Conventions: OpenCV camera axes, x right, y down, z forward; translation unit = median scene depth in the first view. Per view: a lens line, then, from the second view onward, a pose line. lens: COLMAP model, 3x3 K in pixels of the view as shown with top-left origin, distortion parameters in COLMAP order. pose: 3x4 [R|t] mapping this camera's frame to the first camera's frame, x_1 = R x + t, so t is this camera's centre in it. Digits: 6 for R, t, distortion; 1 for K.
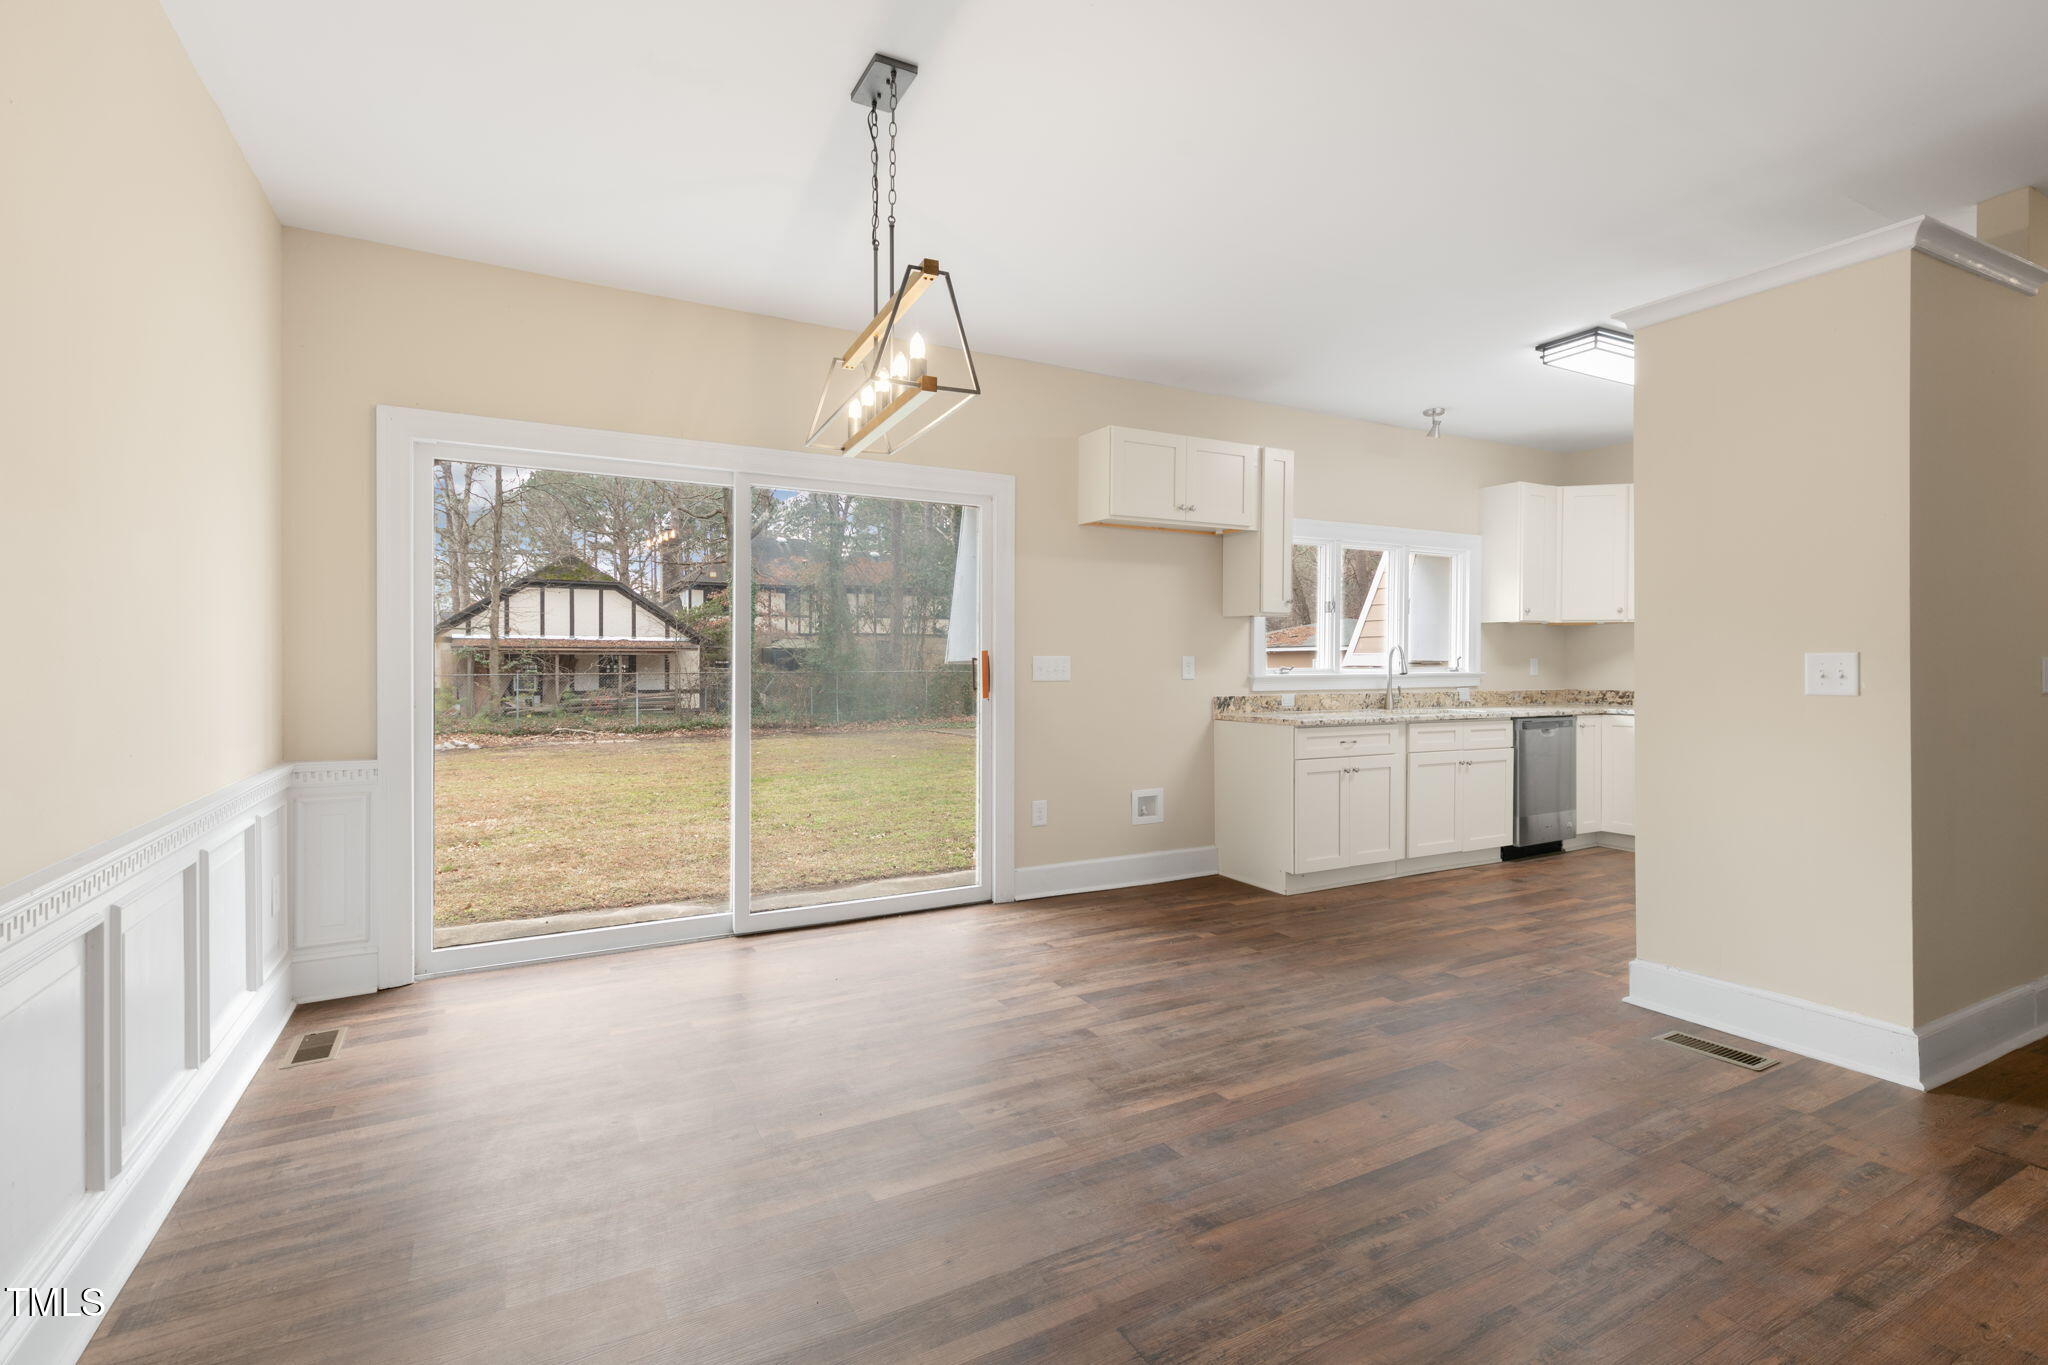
lens RADIAL K [[946.8, 0, 1020.1], [0, 946.8, 669.1], [0, 0, 1]] dist [0.010697, -0.002037]
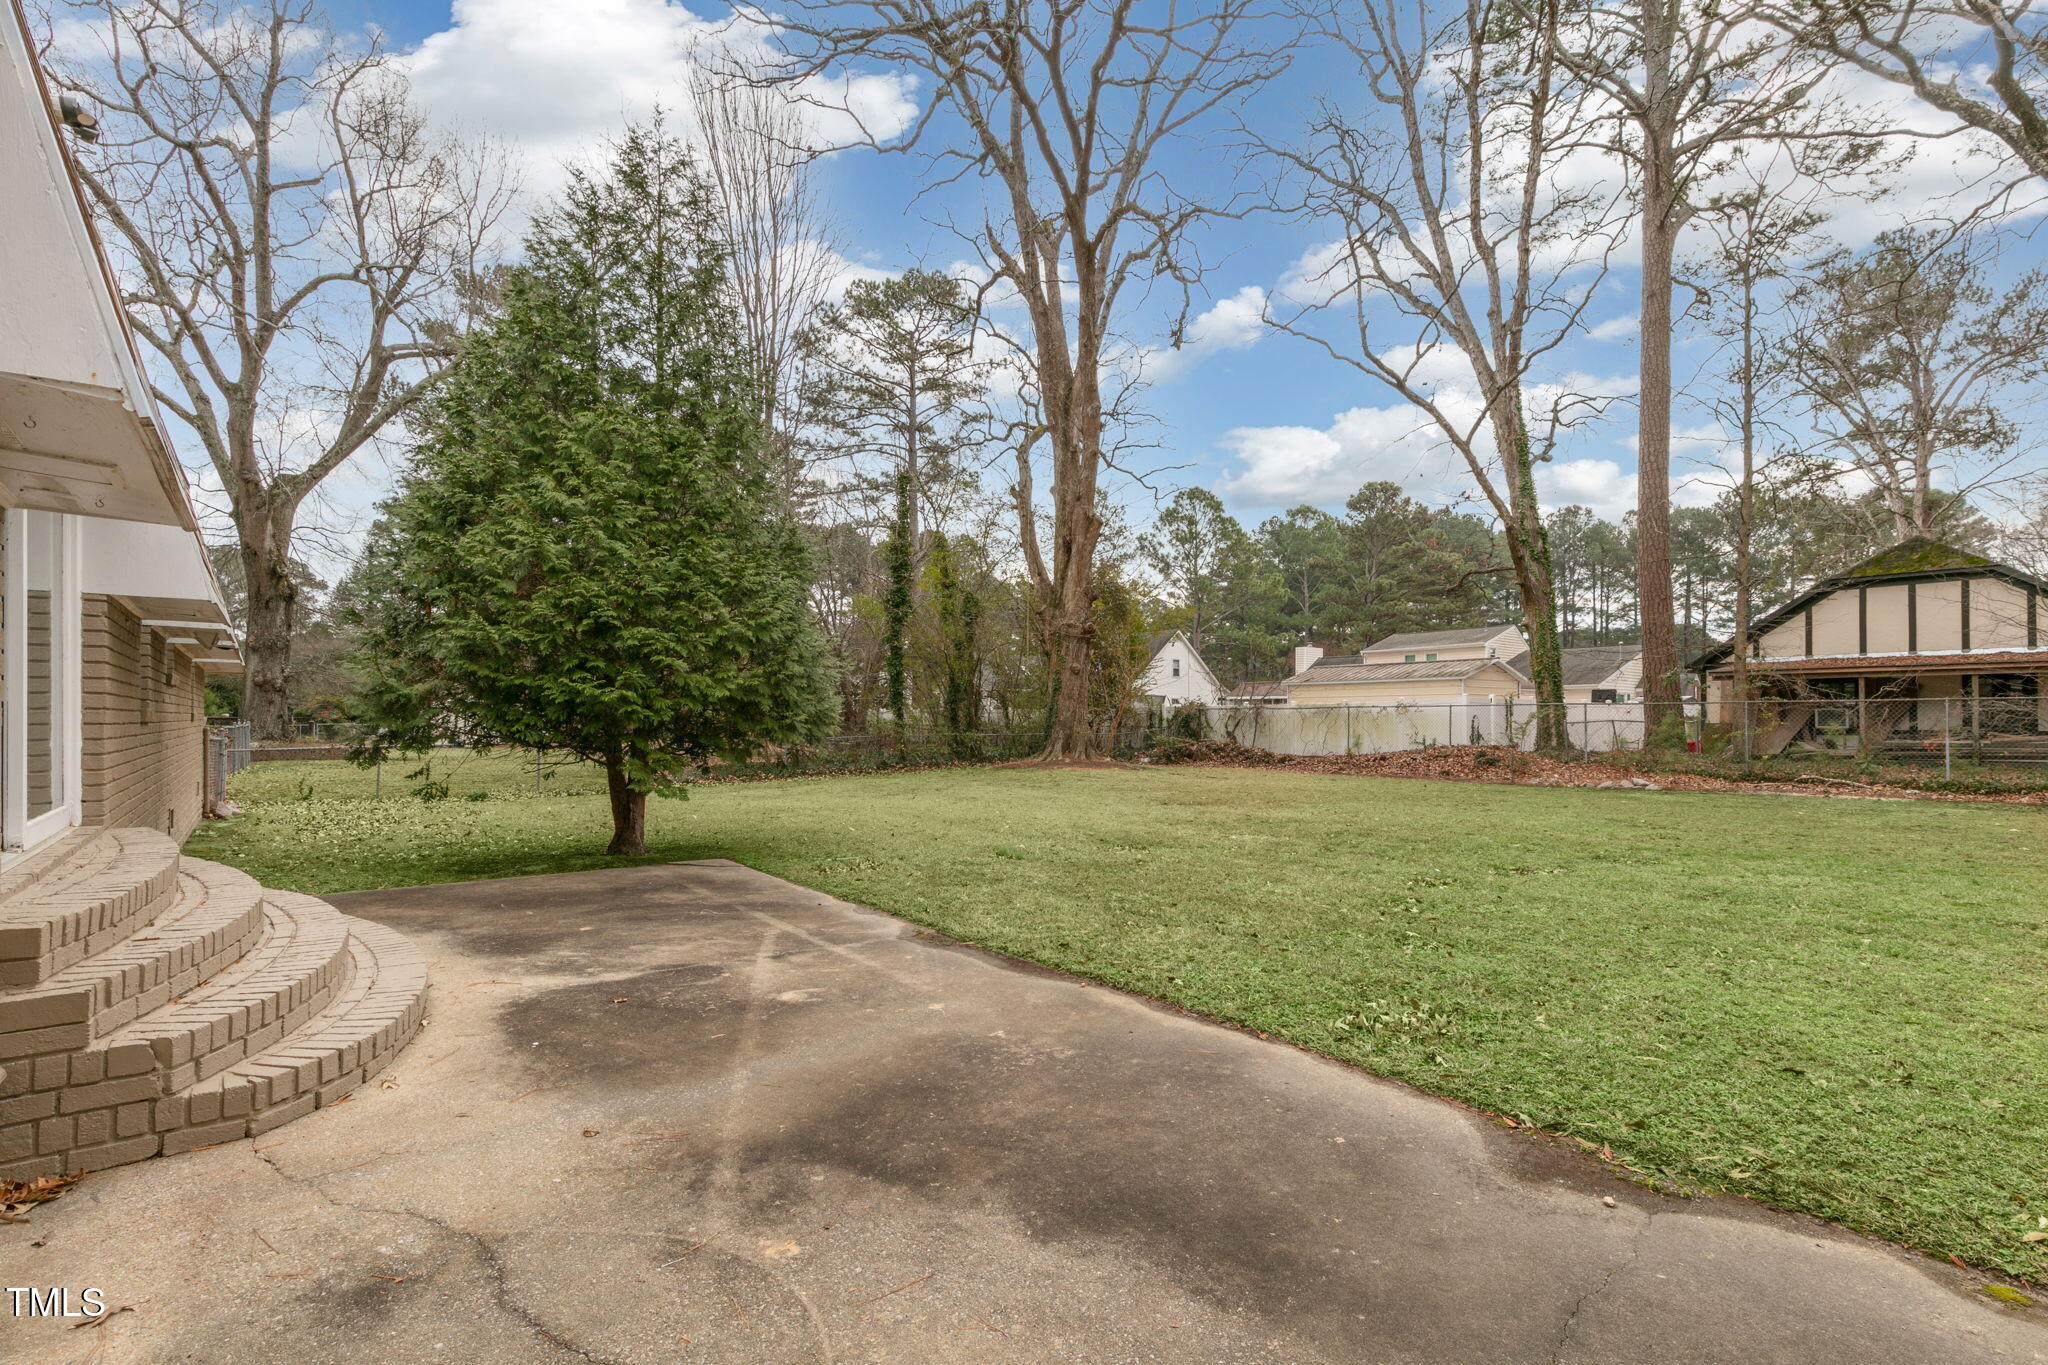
lens RADIAL K [[946.8, 0, 1026.1], [0, 946.8, 710.0], [0, 0, 1]] dist [0.010697, -0.002037]
pose [[0.179032, -0.007663, -0.983813, 0.696887], [-0.005426, 0.999947, -0.008776, 0.120379], [0.983828, 0.006909, 0.178981, 1.545041]]
